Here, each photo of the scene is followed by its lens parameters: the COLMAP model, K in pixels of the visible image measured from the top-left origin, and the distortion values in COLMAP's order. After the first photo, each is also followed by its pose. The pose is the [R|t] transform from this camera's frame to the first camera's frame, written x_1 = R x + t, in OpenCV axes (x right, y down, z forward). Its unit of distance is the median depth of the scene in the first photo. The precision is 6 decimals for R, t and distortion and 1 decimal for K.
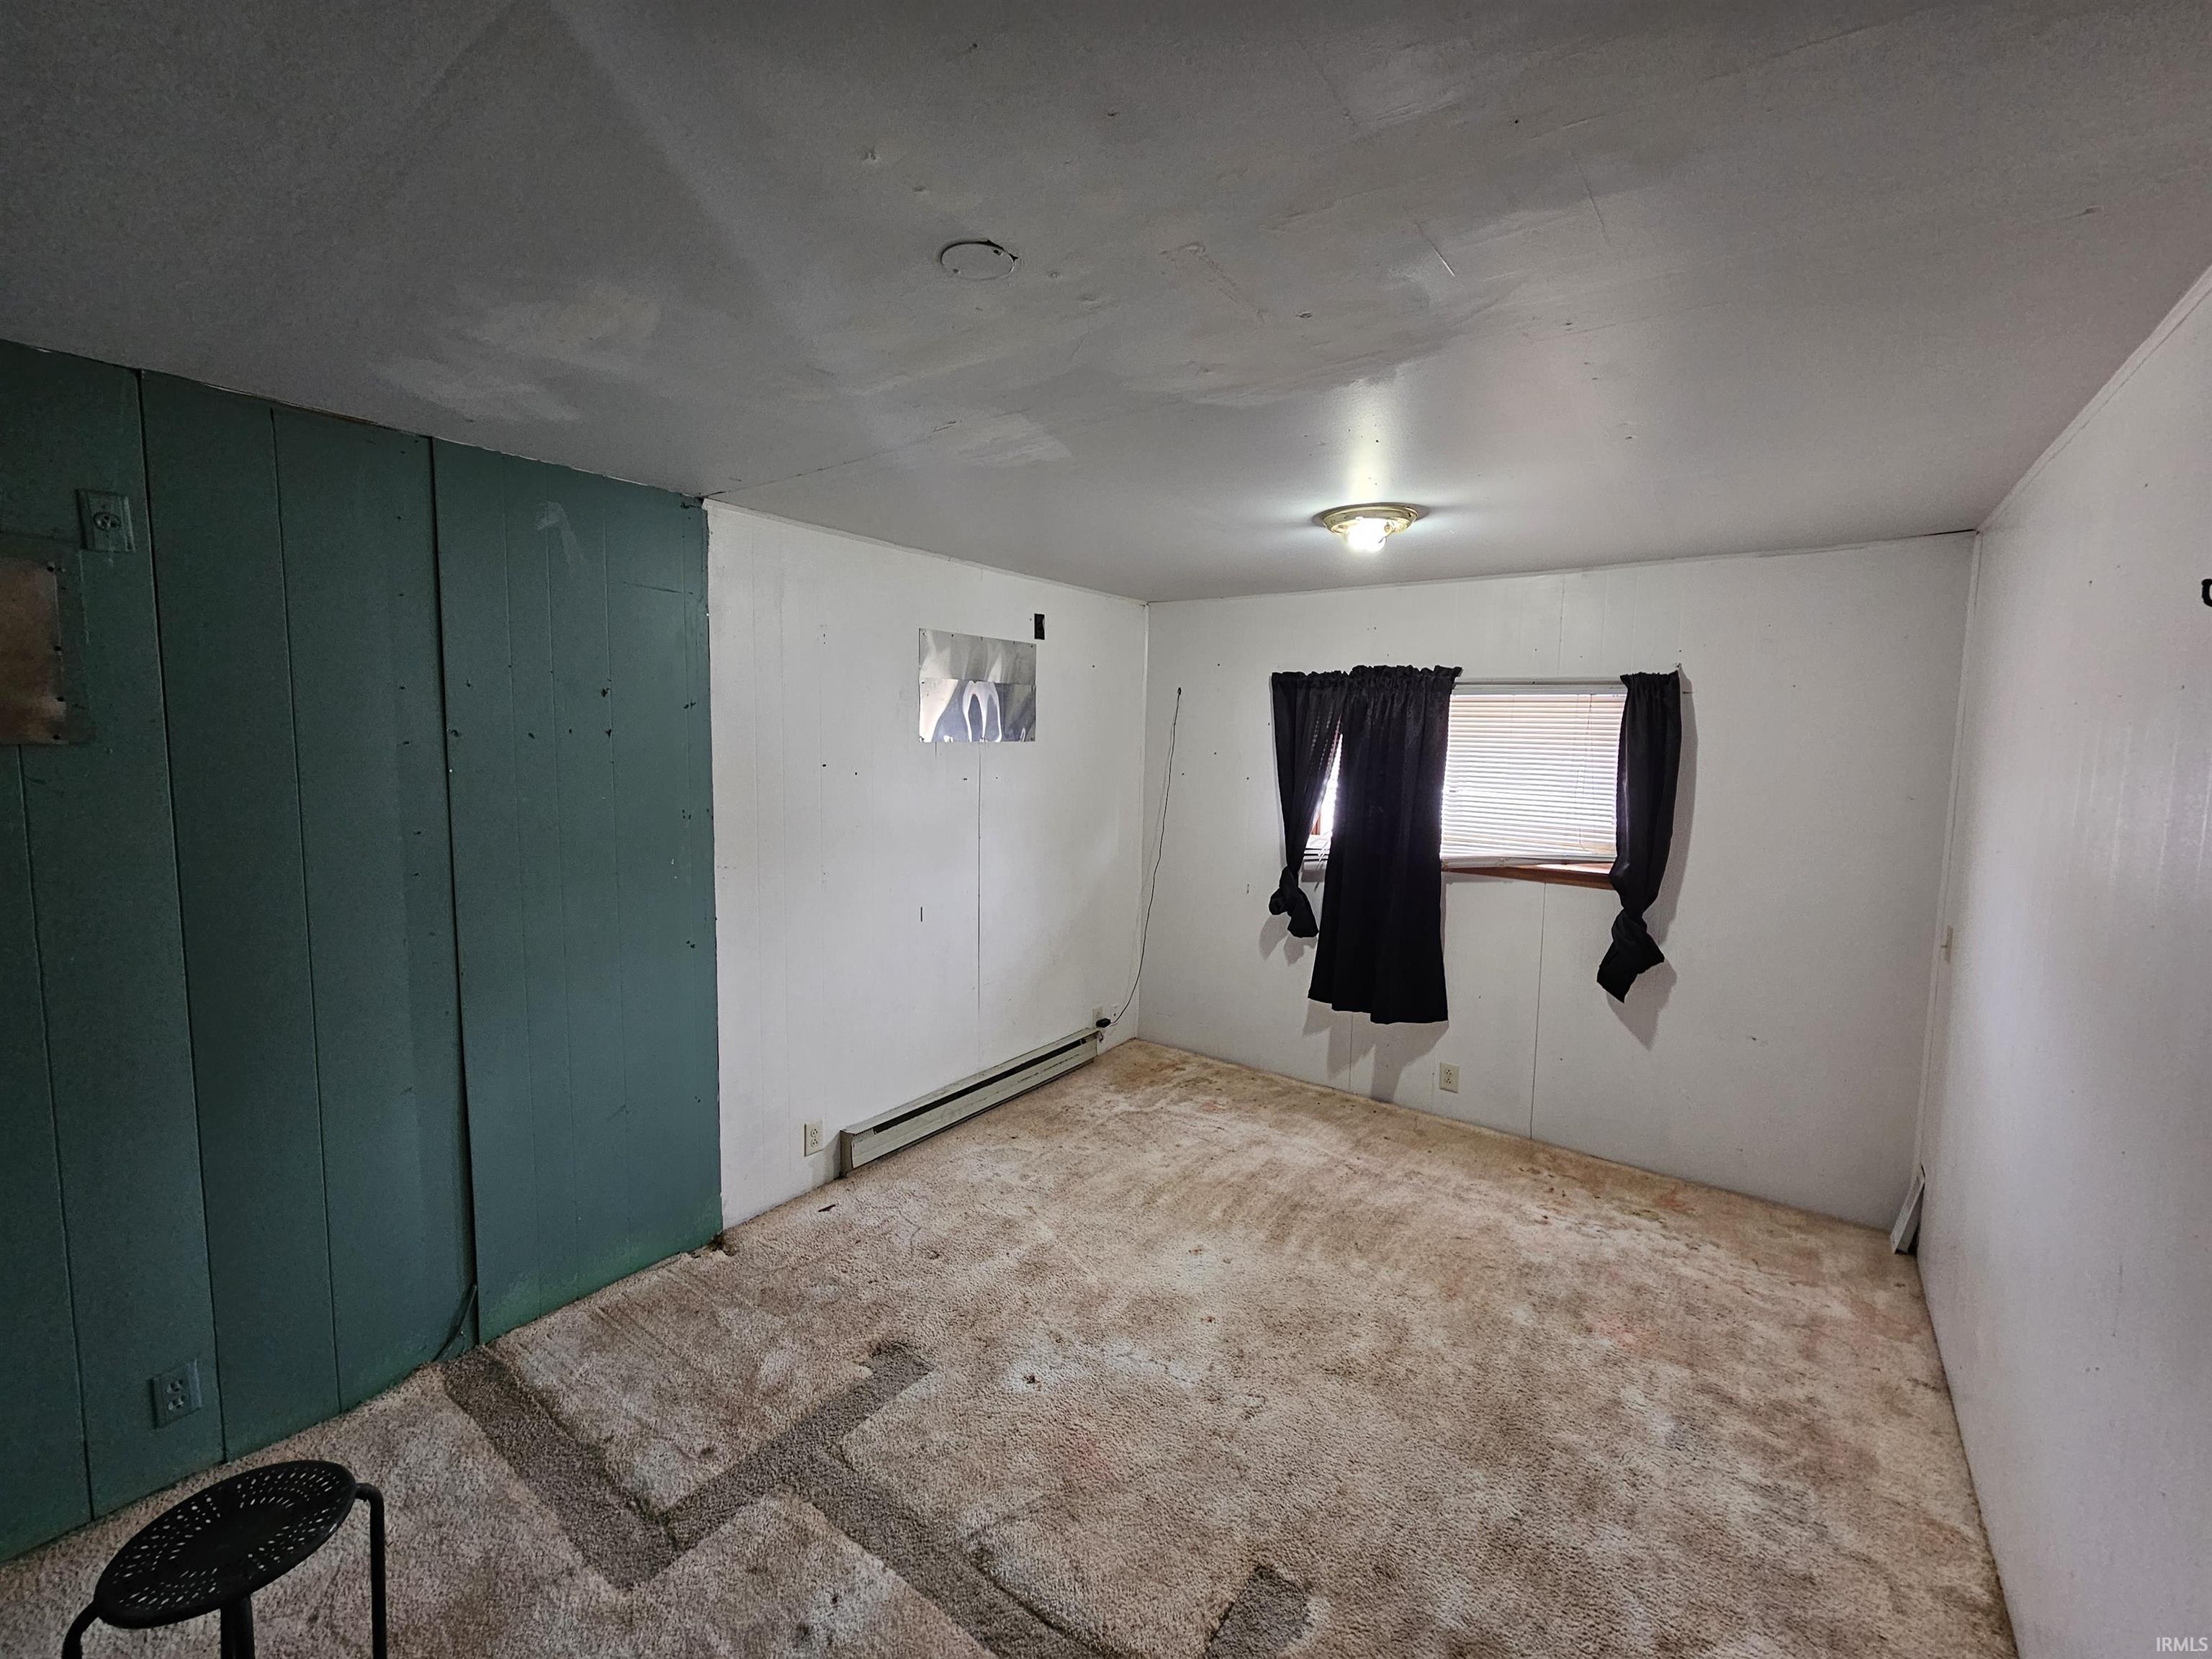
lens RADIAL K [[889.7, 0, 1110.6], [0, 889.7, 812.5], [0, 0, 1]] dist [-0.002122, 0.000286]
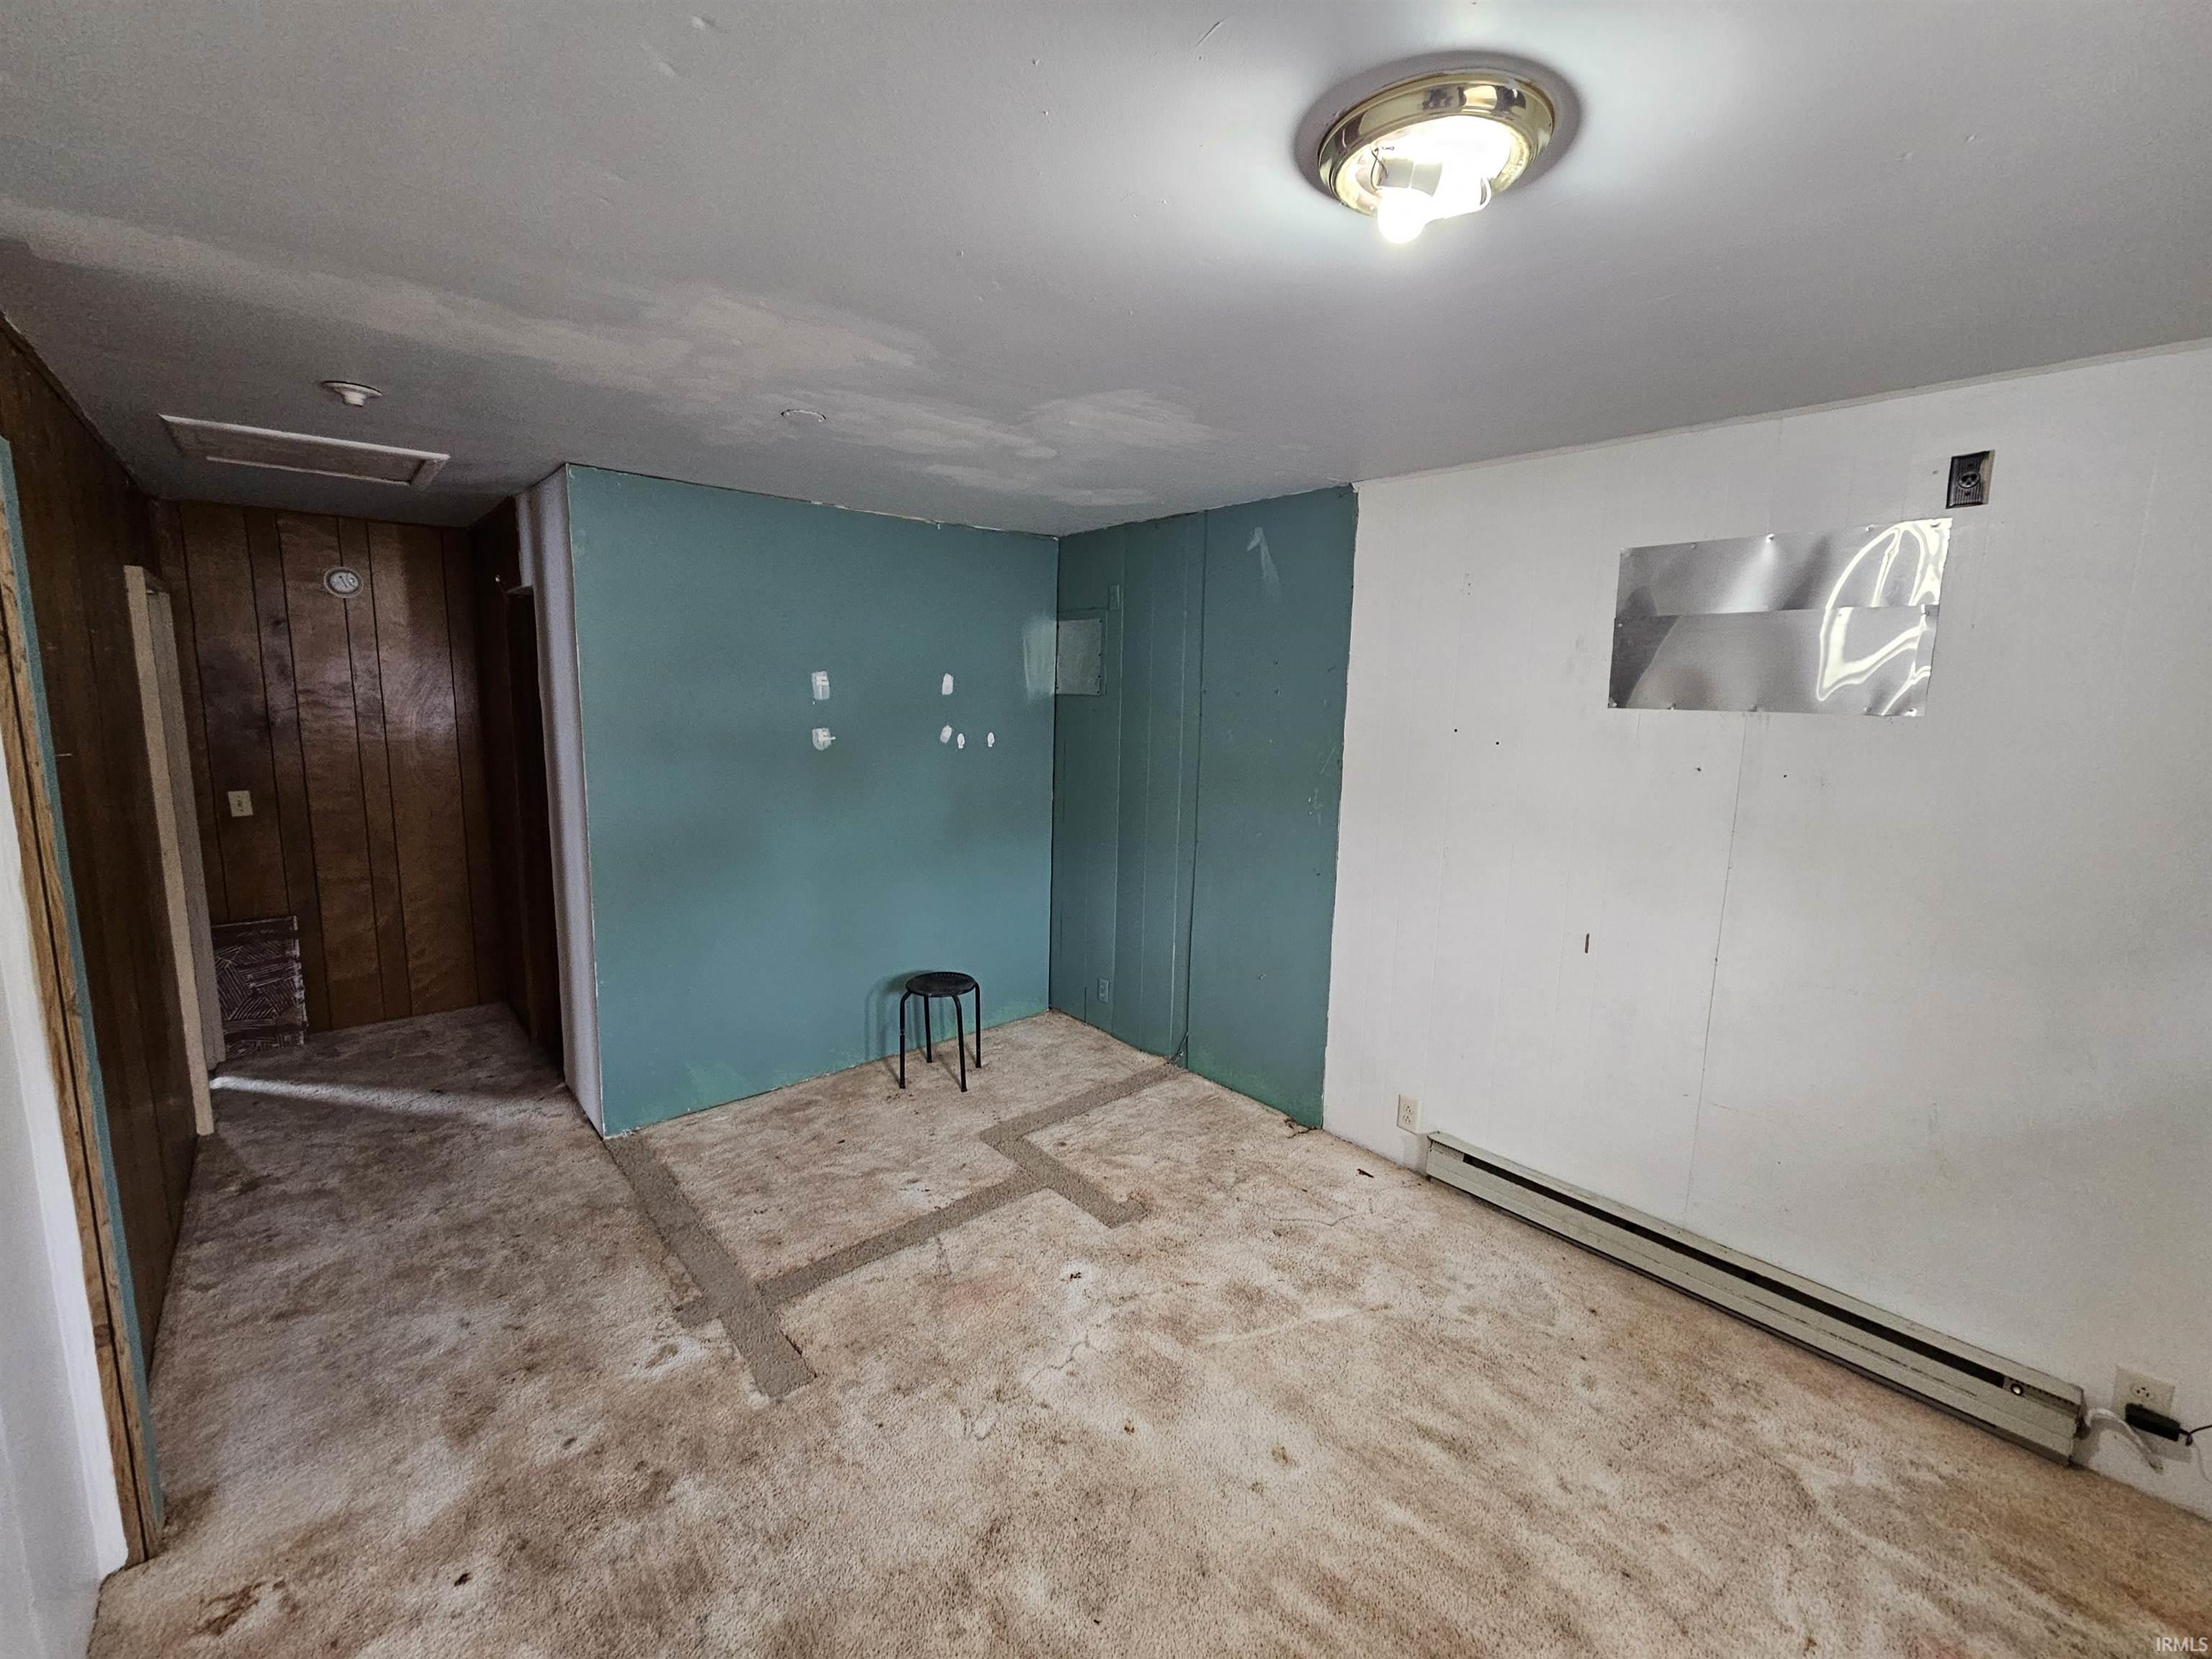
lens RADIAL K [[889.7, 0, 1110.6], [0, 889.7, 812.5], [0, 0, 1]] dist [-0.002122, 0.000286]
pose [[-0.192009, 0.121672, -0.973822, 0.784437], [-0.109256, 0.983466, 0.144419, -0.077538], [0.975293, 0.134125, -0.175541, 1.007738]]
